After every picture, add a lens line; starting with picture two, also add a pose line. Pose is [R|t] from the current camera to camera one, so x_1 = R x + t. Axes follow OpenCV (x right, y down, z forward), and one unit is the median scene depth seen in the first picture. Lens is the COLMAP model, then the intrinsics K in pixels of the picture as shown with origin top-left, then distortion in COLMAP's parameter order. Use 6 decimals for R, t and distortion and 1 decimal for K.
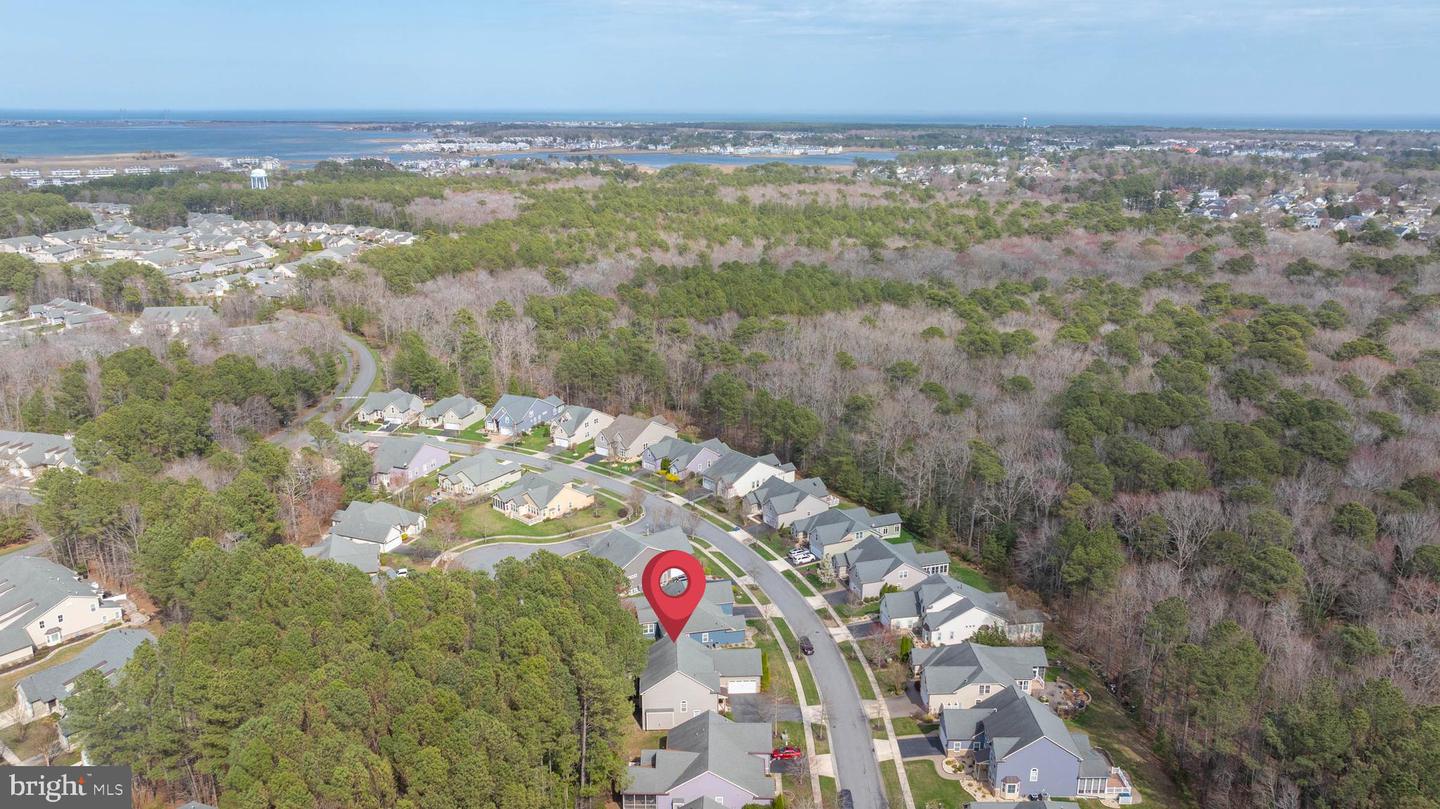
lens RADIAL K [[1046.3, 0, 720.0], [0, 1046.3, 404.5], [0, 0, 1]] dist [-0.026540, 0.004747]
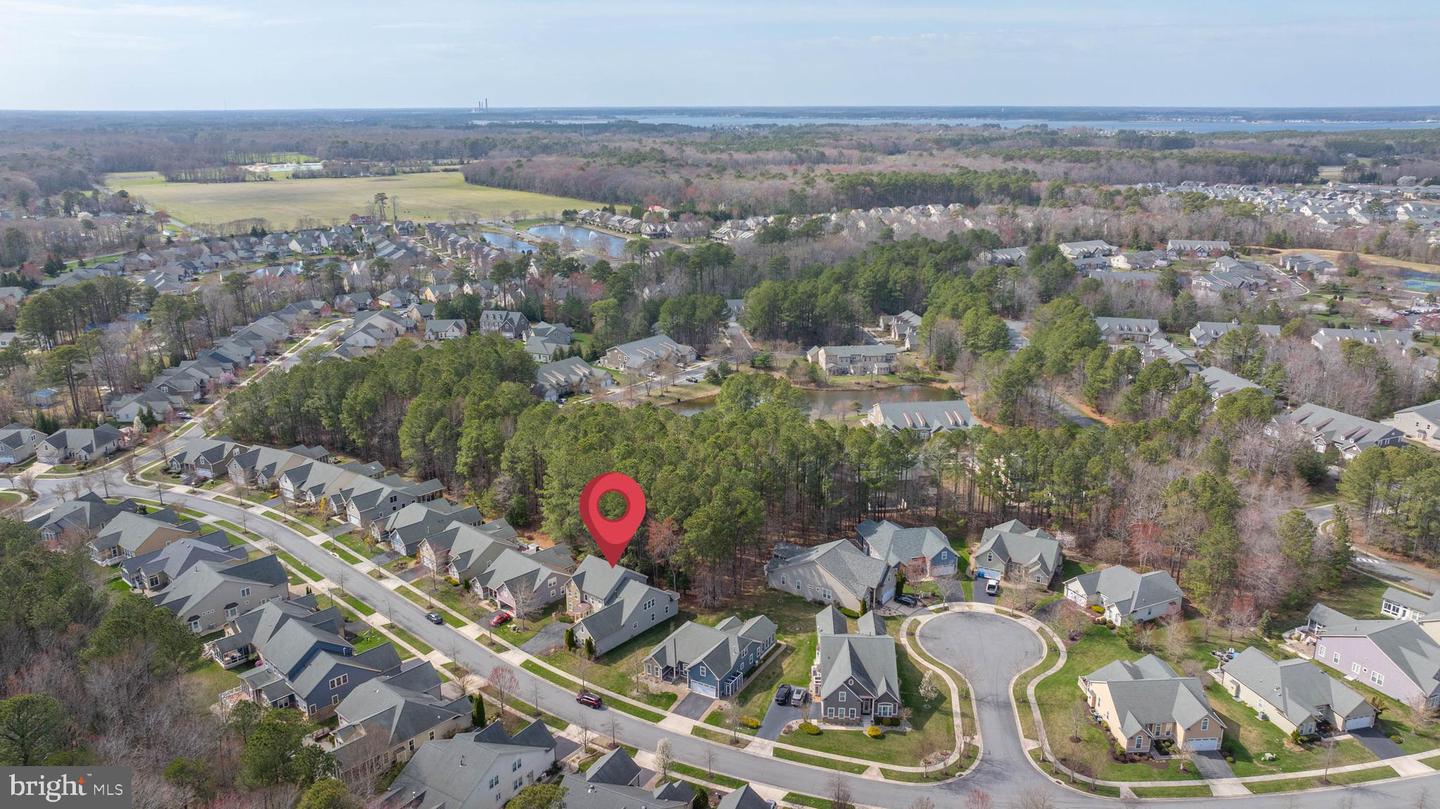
lens RADIAL K [[1016.5, 0, 720.0], [0, 1016.5, 404.5], [0, 0, 1]] dist [-0.020601, 0.003652]
pose [[-0.688042, 0.202839, -0.696746, 0.429621], [-0.199167, 0.870485, 0.450098, -0.312897], [0.697804, 0.448455, -0.558531, 1.102663]]
